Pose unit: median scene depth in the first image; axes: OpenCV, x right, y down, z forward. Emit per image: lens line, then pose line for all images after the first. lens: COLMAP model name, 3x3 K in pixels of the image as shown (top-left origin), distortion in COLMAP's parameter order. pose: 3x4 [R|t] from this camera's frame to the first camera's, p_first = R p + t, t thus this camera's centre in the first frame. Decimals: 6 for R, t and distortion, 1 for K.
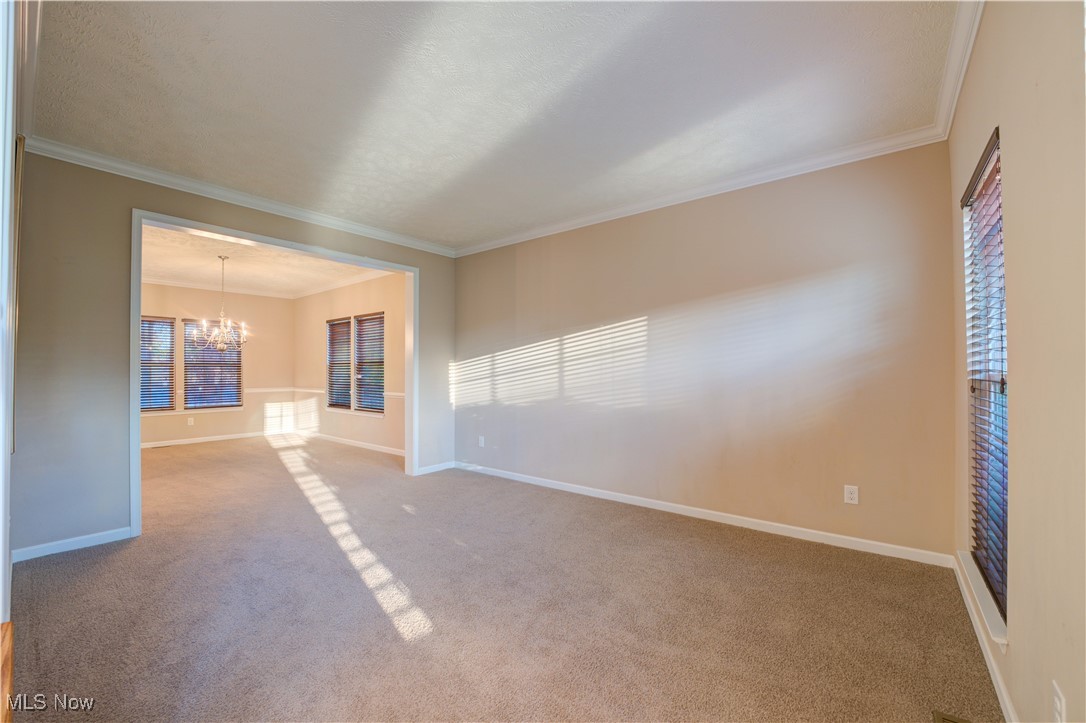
lens RADIAL K [[436.0, 0, 540.2], [0, 436.0, 363.8], [0, 0, 1]] dist [-0.033080, 0.004428]
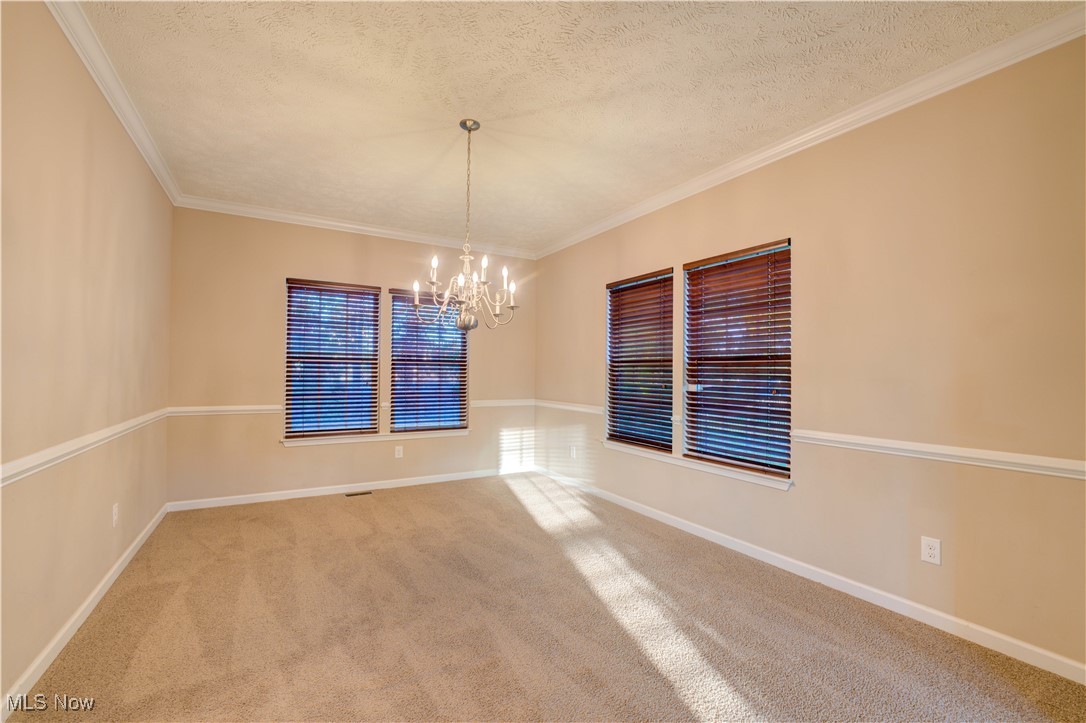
lens RADIAL K [[450.7, 0, 543.0], [0, 450.7, 361.5], [0, 0, 1]] dist [-0.037444, 0.005926]
pose [[0.935593, 0.006492, -0.353022, -0.395170], [-0.009997, 0.999917, -0.008105, 0.005525], [0.352940, 0.011112, 0.935580, 0.464679]]
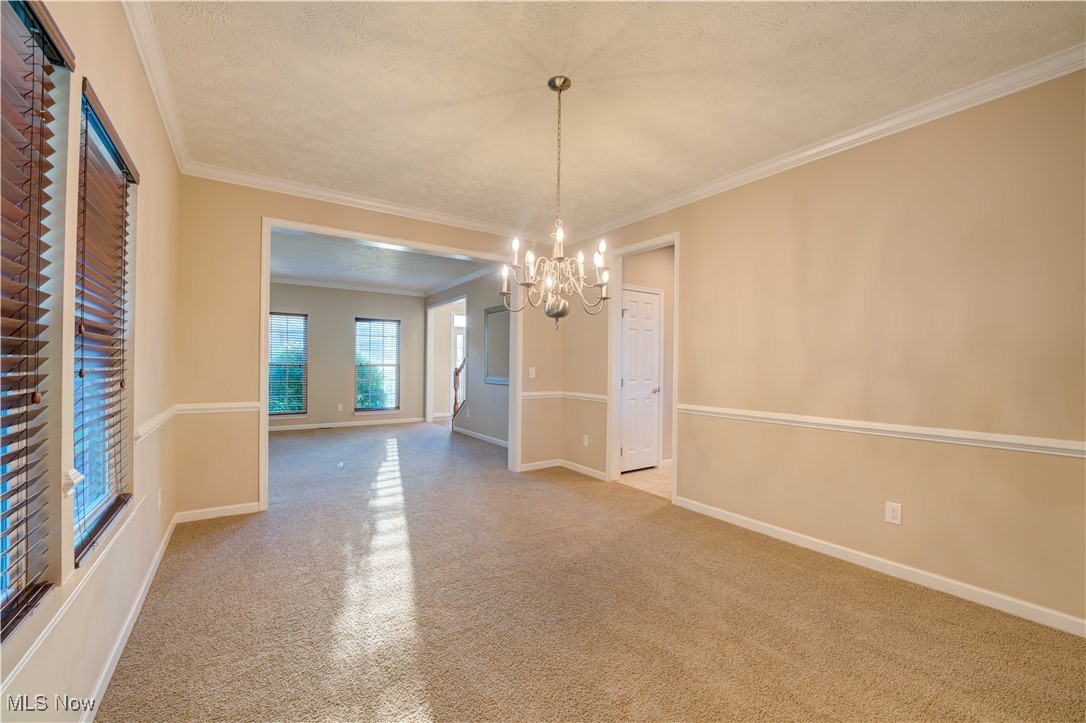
lens RADIAL K [[436.0, 0, 540.2], [0, 436.0, 363.8], [0, 0, 1]] dist [-0.033080, 0.004428]
pose [[-0.958988, -0.003945, 0.283418, -0.667966], [-0.008399, 0.999860, -0.014502, 0.014946], [-0.283321, -0.016288, -0.958887, 1.107687]]
